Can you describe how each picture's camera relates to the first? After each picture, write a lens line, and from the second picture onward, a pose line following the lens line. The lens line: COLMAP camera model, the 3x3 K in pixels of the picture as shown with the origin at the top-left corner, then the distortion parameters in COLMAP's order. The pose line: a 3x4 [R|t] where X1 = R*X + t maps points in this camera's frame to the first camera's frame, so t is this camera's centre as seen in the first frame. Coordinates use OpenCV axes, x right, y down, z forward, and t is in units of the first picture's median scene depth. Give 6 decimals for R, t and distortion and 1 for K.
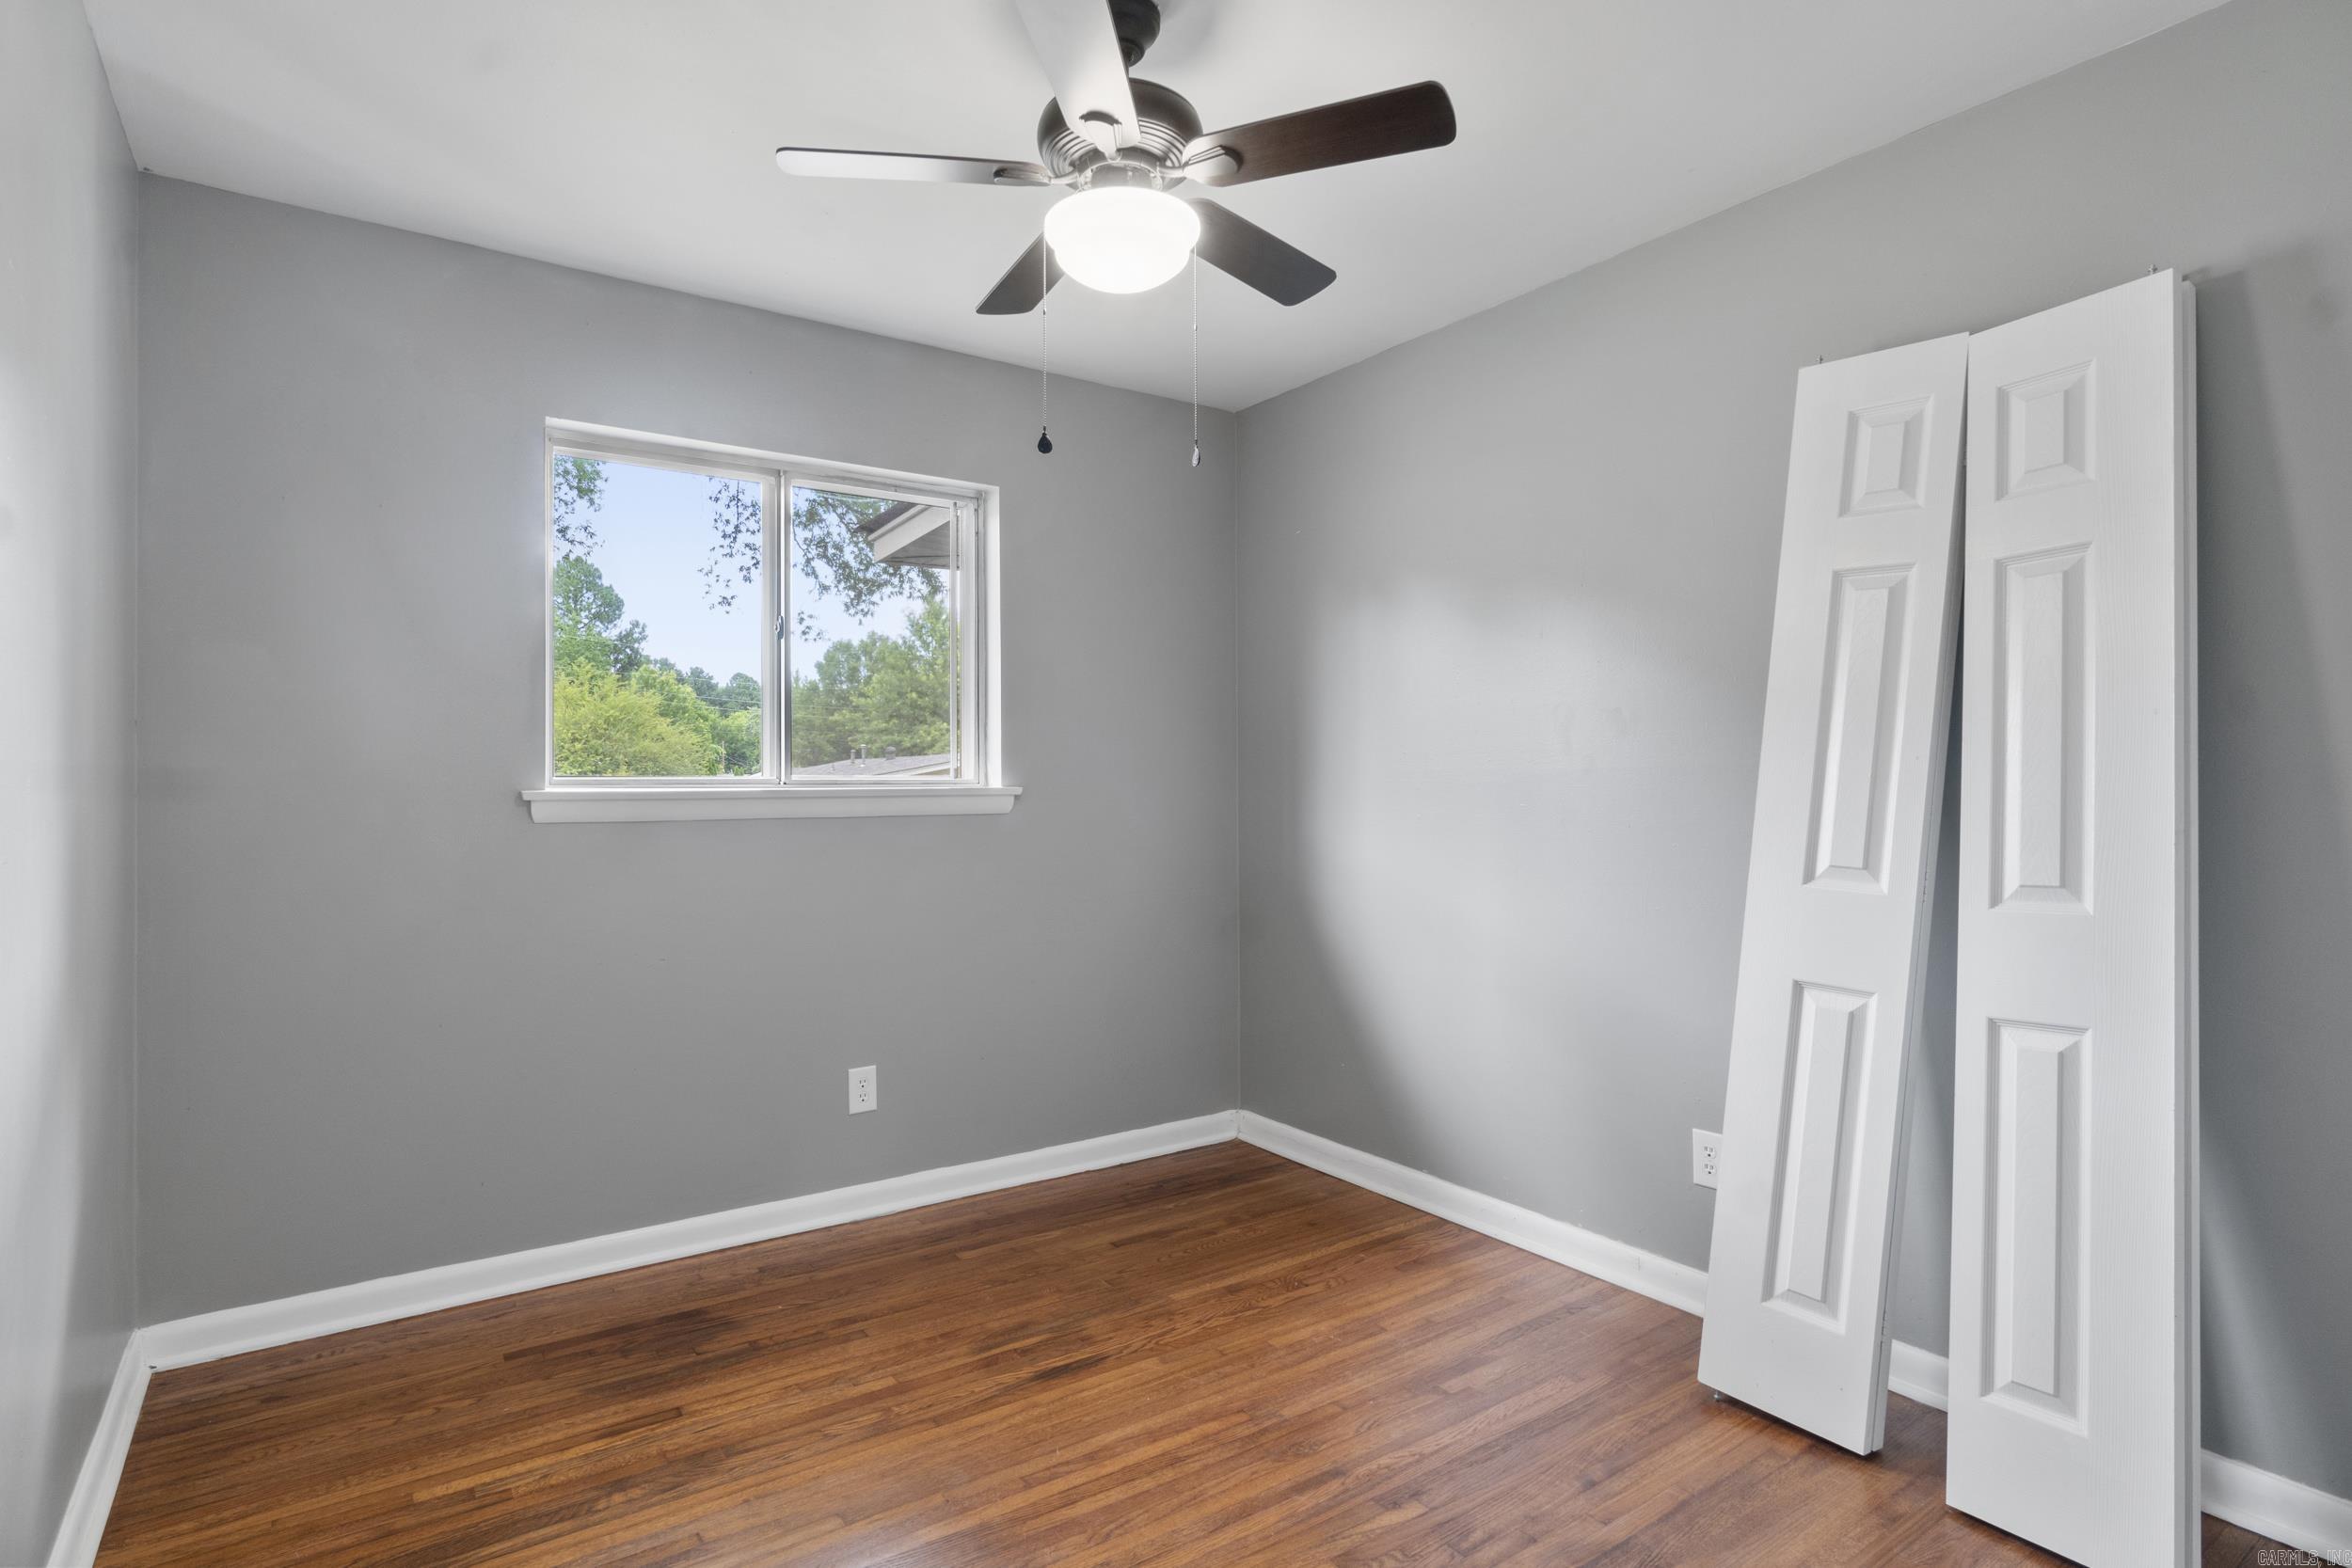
lens RADIAL K [[1200.6, 0, 1127.4], [0, 1200.6, 782.3], [0, 0, 1]] dist [-0.004211, 0.002557]
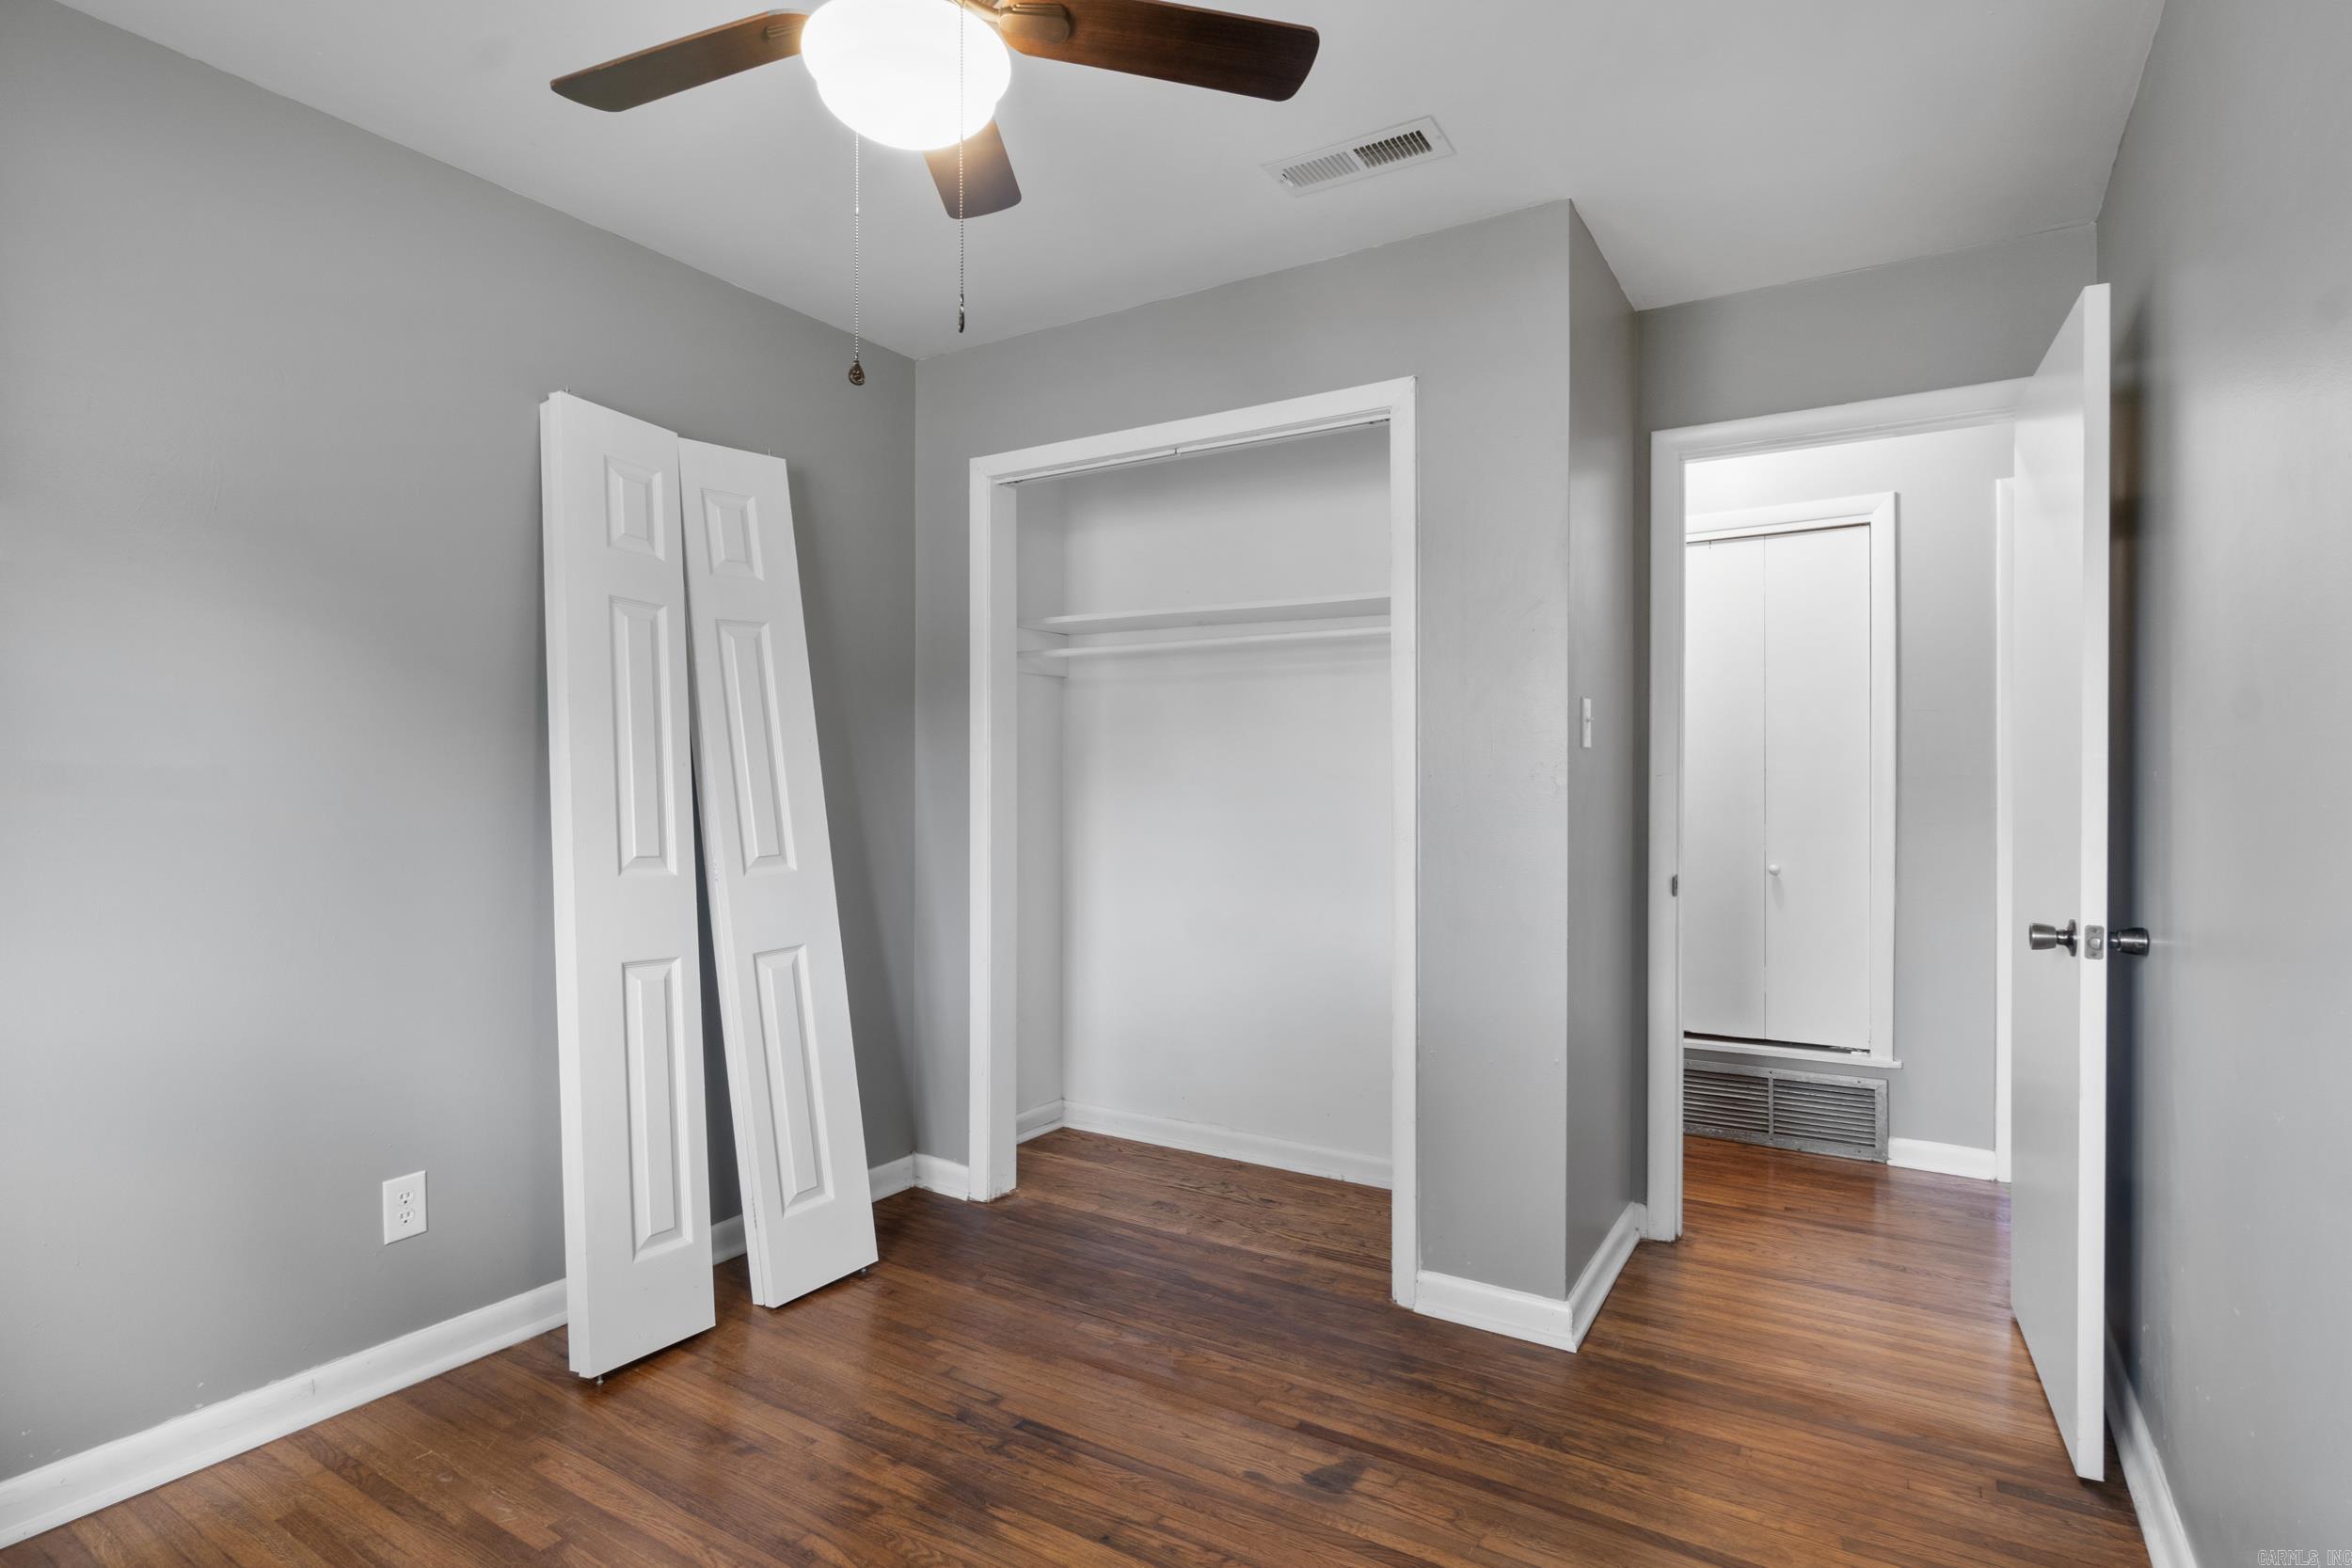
lens RADIAL K [[1200.6, 0, 1191.3], [0, 1200.6, 783.7], [0, 0, 1]] dist [-0.004211, 0.002557]
pose [[-0.417304, -0.001117, 0.908766, -0.650983], [-0.000157, 0.999999, 0.001157, -0.001496], [-0.908767, 0.000340, -0.417304, 0.965006]]
